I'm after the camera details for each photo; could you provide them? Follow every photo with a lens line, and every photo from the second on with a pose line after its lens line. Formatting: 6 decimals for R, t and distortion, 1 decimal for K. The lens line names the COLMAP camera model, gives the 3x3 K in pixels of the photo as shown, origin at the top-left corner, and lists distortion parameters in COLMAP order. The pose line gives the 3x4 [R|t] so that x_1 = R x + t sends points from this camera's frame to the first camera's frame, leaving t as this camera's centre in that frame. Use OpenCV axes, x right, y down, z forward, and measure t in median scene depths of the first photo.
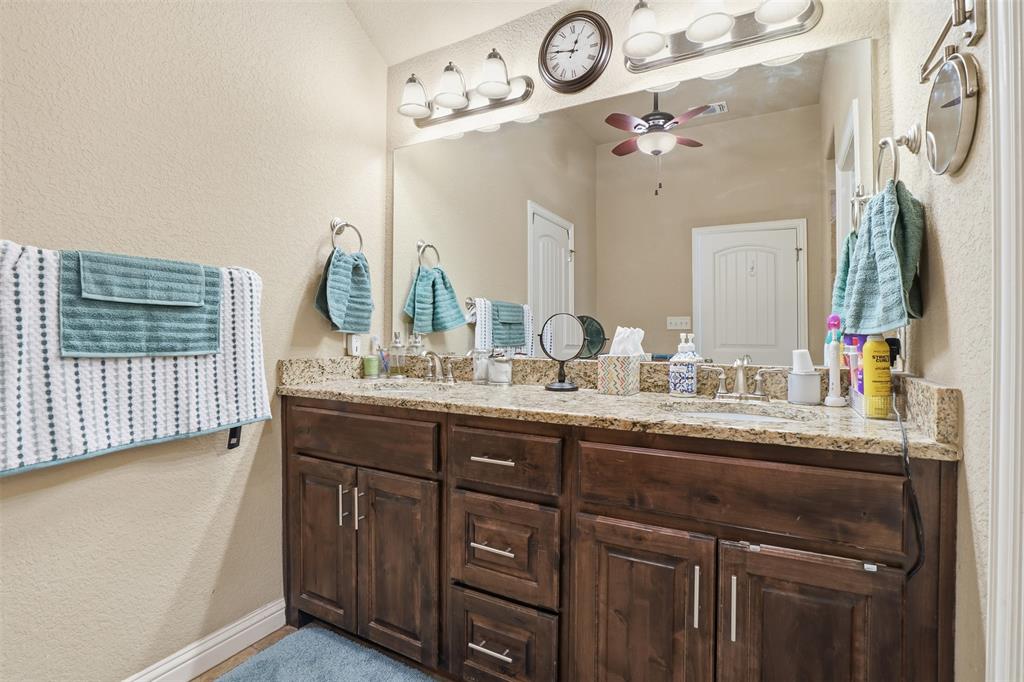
lens RADIAL K [[487.8, 0, 502.8], [0, 487.8, 333.7], [0, 0, 1]] dist [-0.061109, 0.029335]
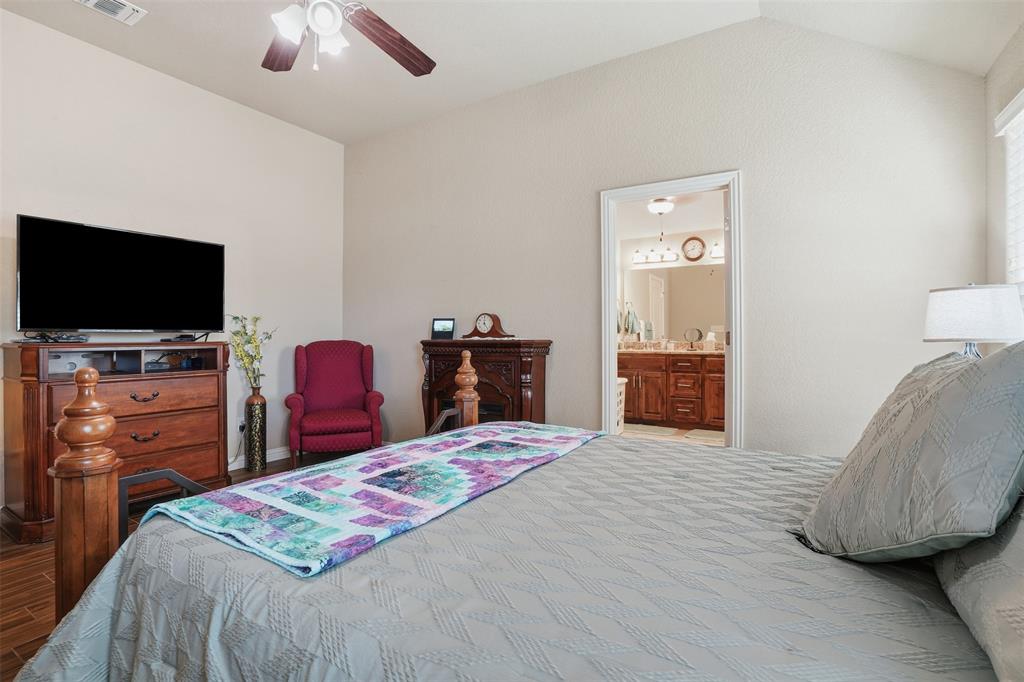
lens RADIAL K [[487.8, 0, 502.8], [0, 487.8, 333.7], [0, 0, 1]] dist [-0.061109, 0.029335]
pose [[0.999377, -0.004870, -0.034956, -1.461371], [0.004695, 0.999976, -0.005065, 0.009269], [0.034980, 0.004897, 0.999376, -3.302654]]
